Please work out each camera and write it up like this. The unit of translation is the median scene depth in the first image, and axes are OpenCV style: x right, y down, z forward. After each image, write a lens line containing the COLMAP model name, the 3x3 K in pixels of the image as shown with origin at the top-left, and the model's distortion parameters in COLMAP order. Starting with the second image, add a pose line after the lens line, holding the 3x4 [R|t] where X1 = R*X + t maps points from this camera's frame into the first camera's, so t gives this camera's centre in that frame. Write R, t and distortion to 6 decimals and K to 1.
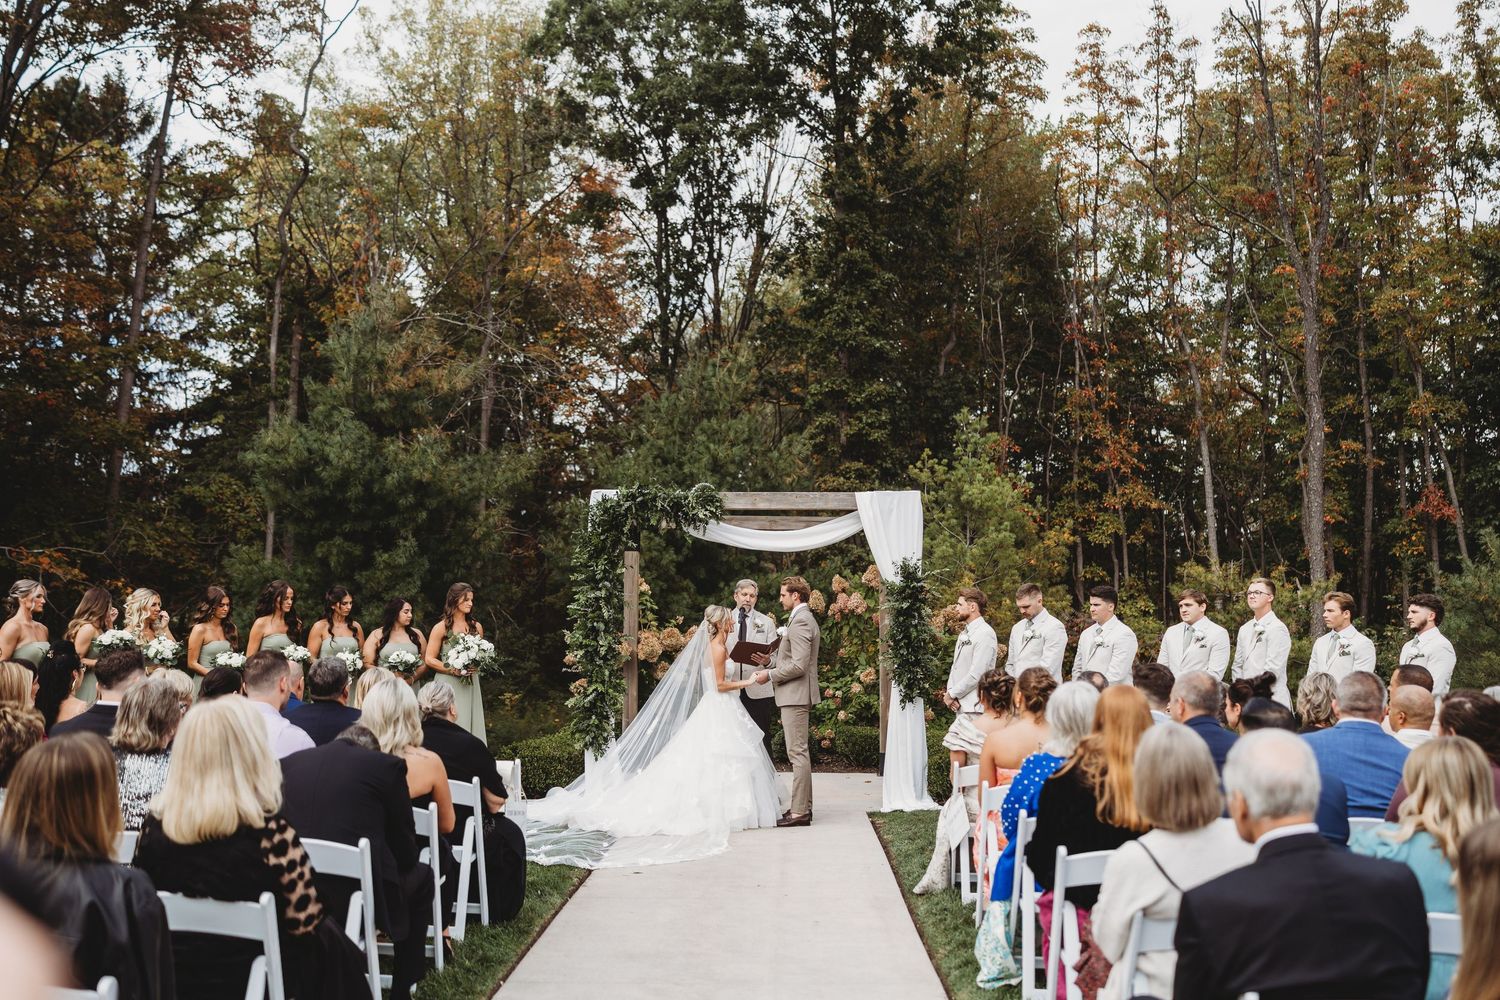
lens RADIAL K [[1512.4, 0, 750.0], [0, 1512.4, 500.0], [0, 0, 1]] dist [0.082944, -0.000205]
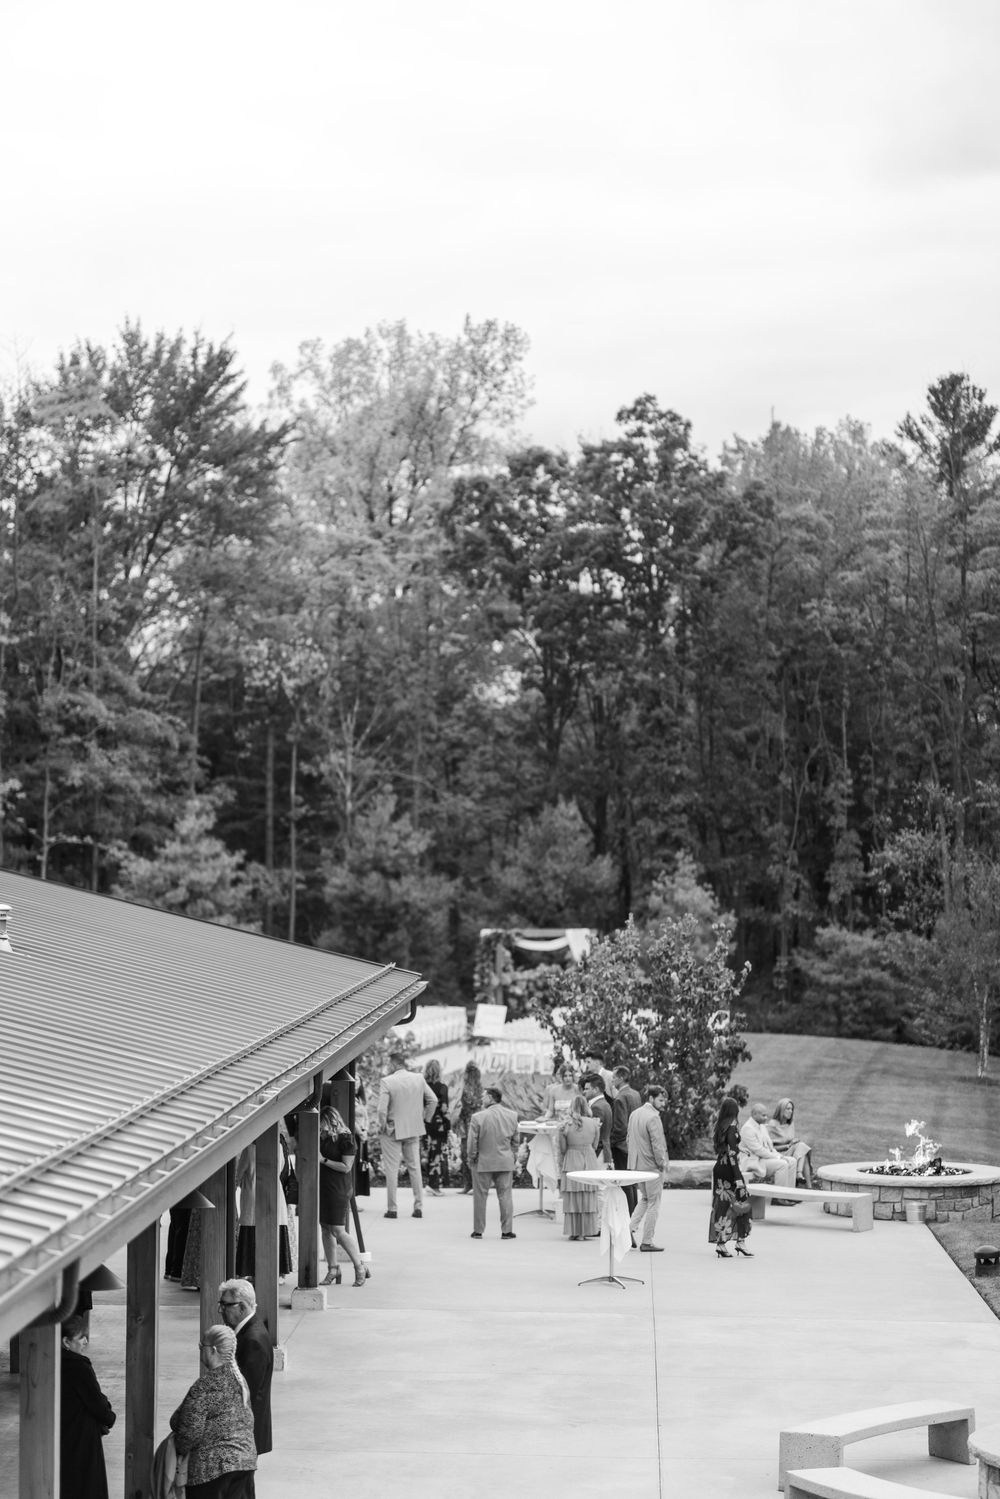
lens RADIAL K [[3646.2, 0, 500.0], [0, 3646.2, 749.5], [0, 0, 1]] dist [-0.076354, -0.400872]
pose [[0.993307, -0.014072, -0.114643, 0.522297], [0.019491, 0.998738, 0.046284, -0.475574], [0.113847, -0.048209, 0.992328, -4.204100]]
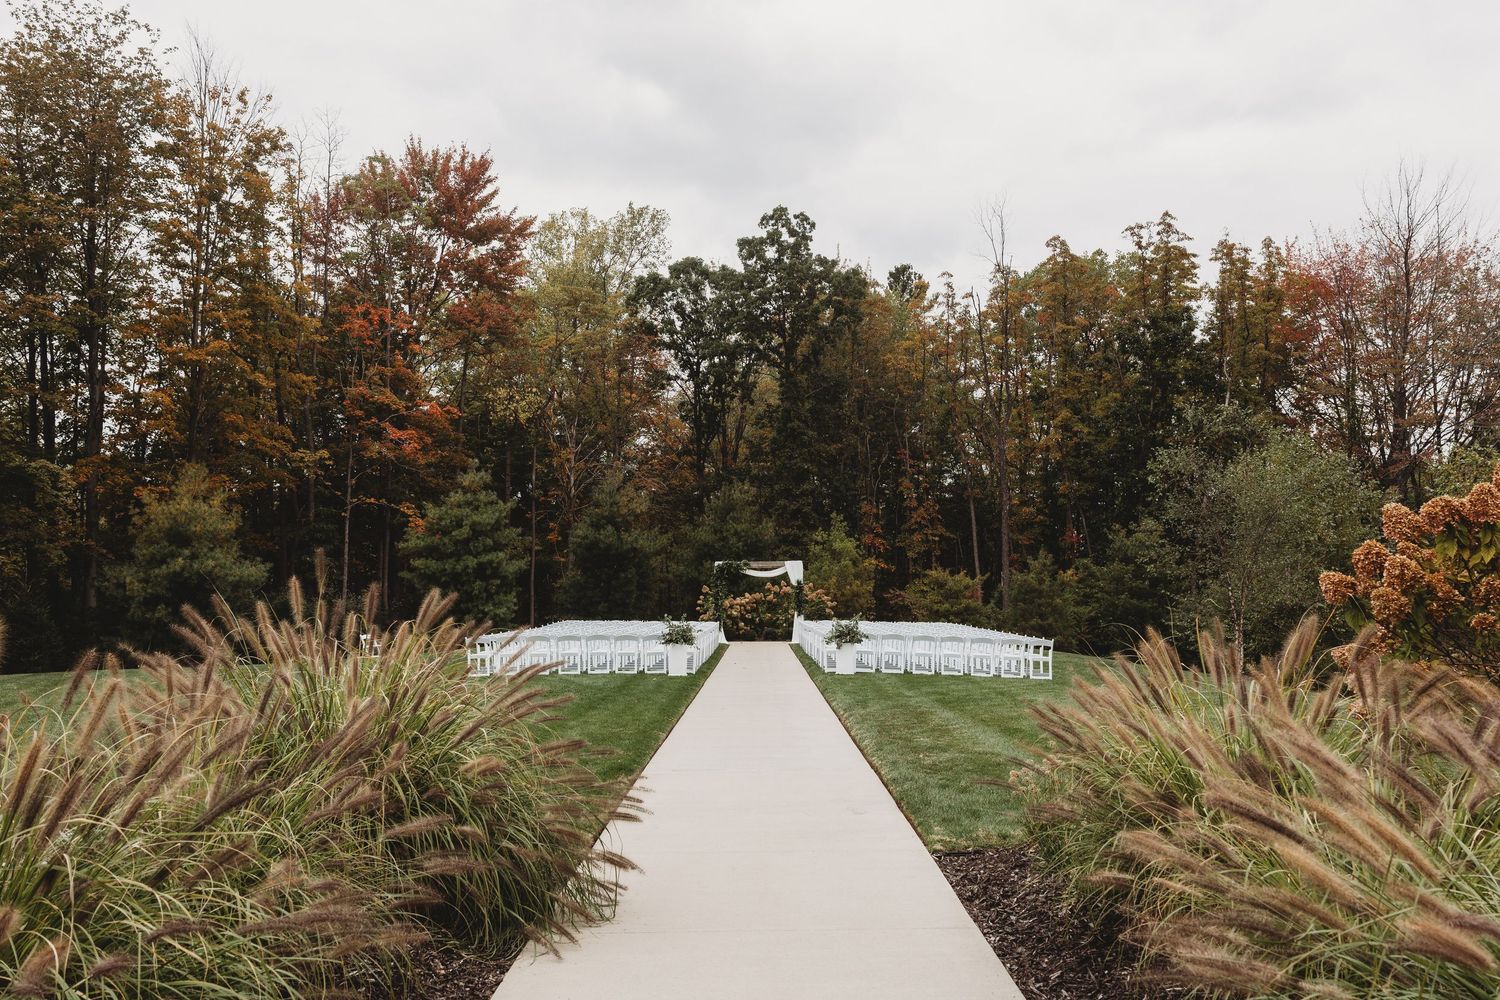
lens RADIAL K [[1512.4, 0, 750.0], [0, 1512.4, 500.0], [0, 0, 1]] dist [0.082944, -0.000205]
pose [[0.999750, -0.013124, 0.018128, -0.055839], [0.012822, 0.999779, 0.016669, -0.147759], [-0.018343, -0.016432, 0.999697, -1.841223]]
